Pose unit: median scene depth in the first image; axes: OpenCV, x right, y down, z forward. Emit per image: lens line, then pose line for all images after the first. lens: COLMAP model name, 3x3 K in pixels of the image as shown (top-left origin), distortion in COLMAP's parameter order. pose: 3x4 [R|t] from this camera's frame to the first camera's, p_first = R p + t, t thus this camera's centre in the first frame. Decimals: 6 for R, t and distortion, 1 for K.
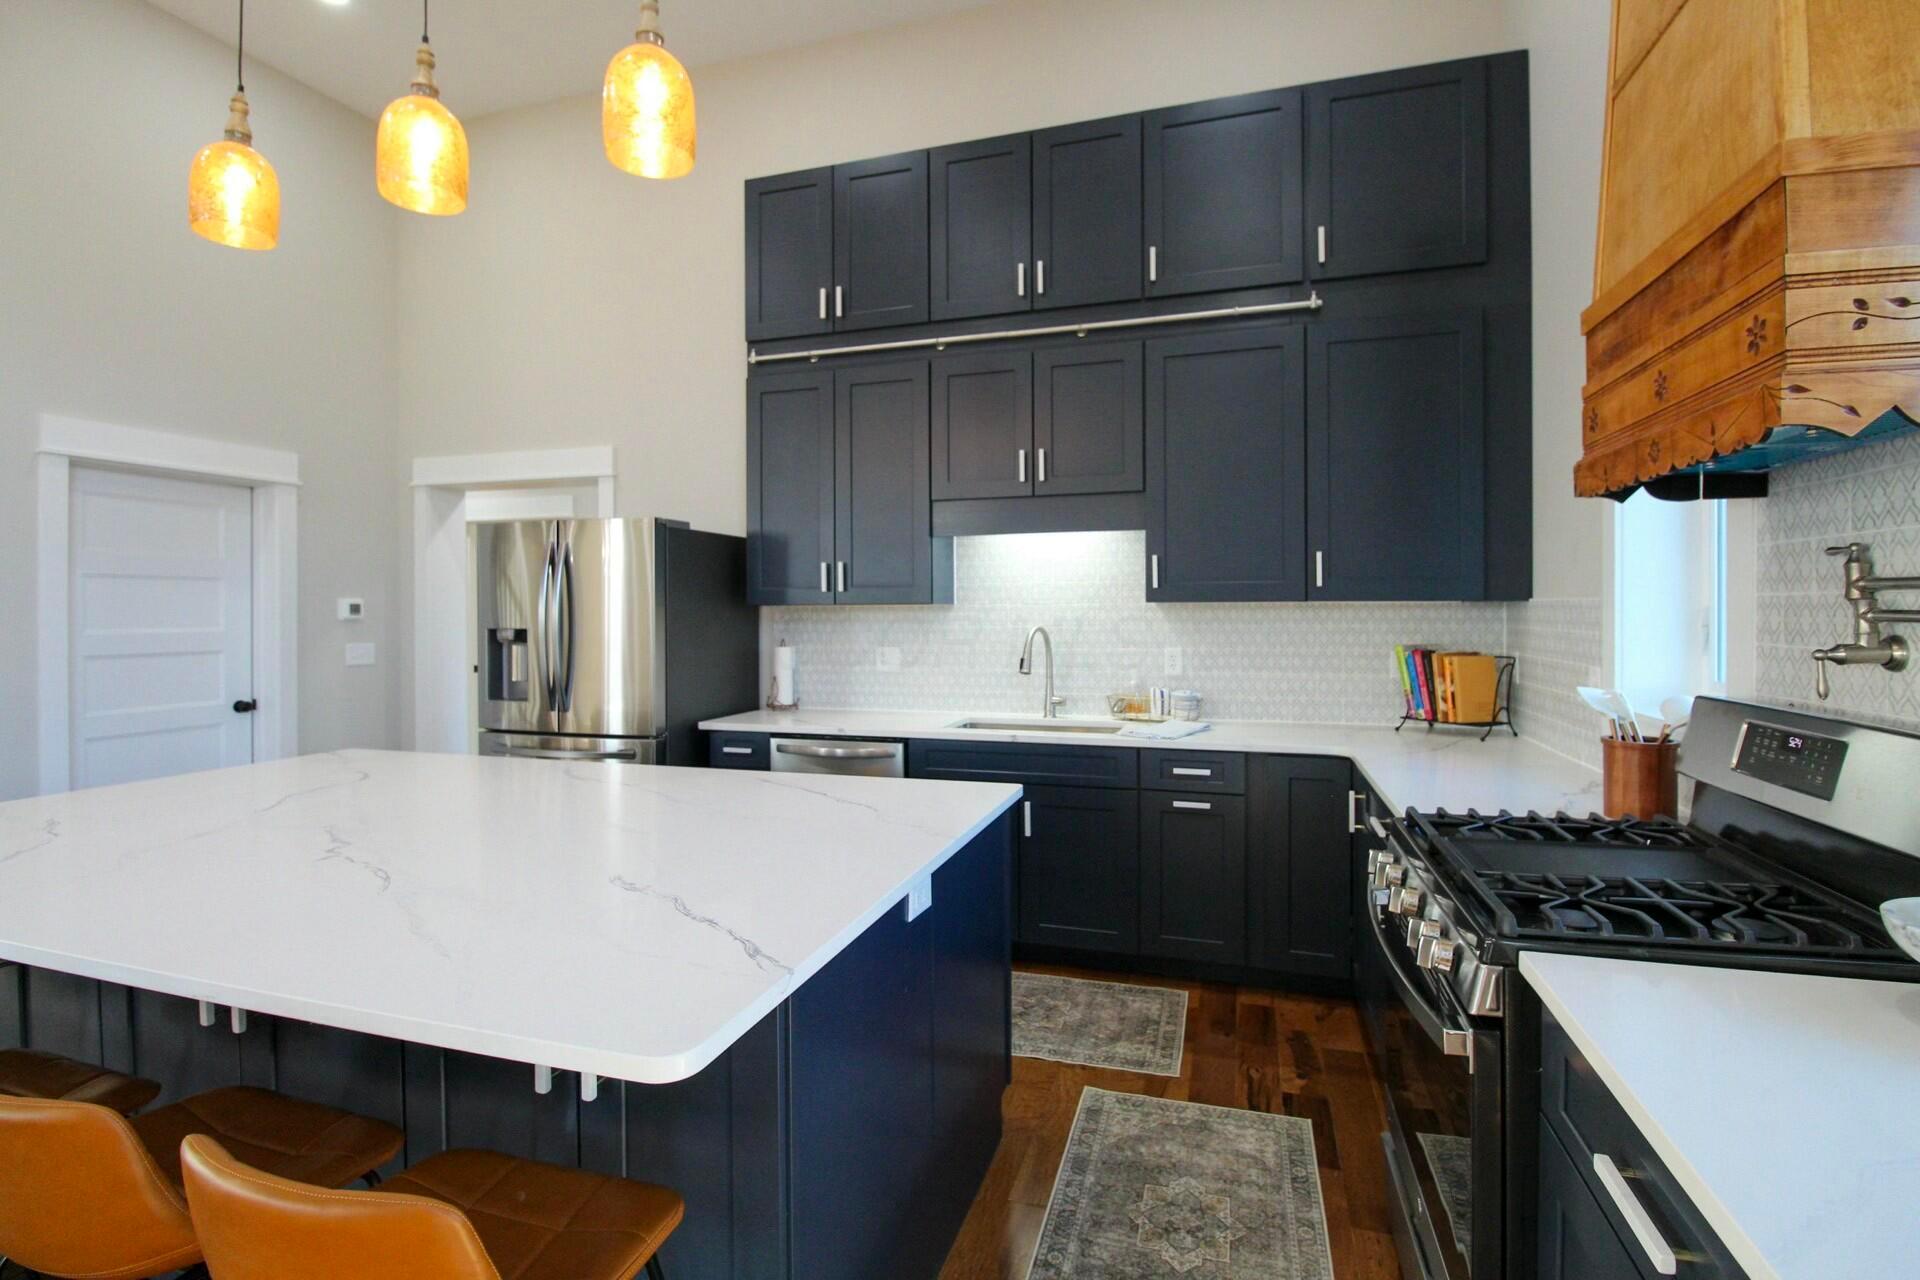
lens RADIAL K [[890.7, 0, 964.5], [0, 890.7, 613.1], [0, 0, 1]] dist [-0.004406, -0.001088]
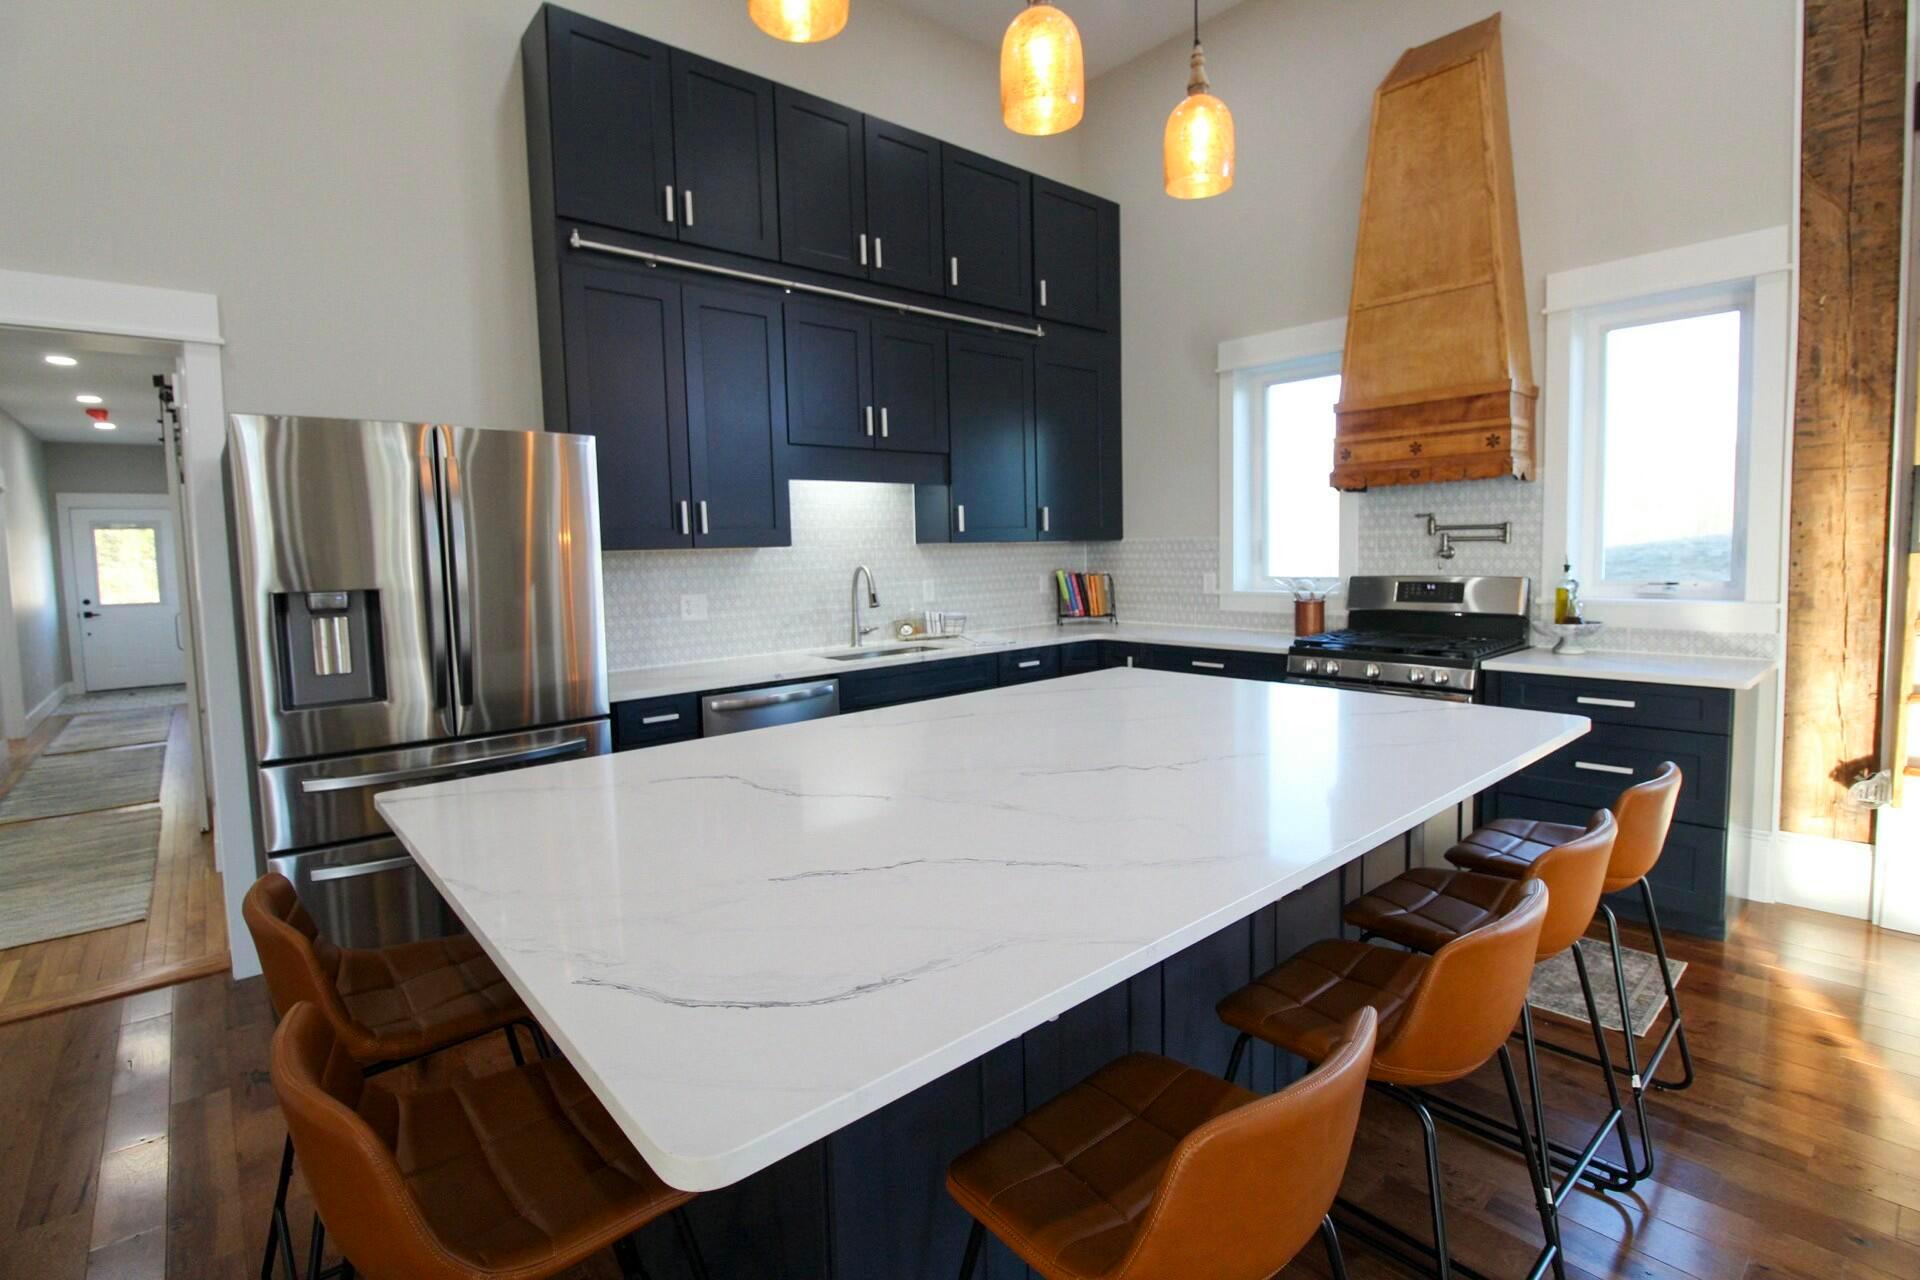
lens RADIAL K [[890.7, 0, 961.5], [0, 890.7, 620.9], [0, 0, 1]] dist [-0.004406, -0.001088]
pose [[0.523630, -0.078011, 0.848367, -0.810141], [0.026185, 0.996802, 0.075498, 0.002995], [-0.851543, -0.017318, 0.523998, 0.300089]]
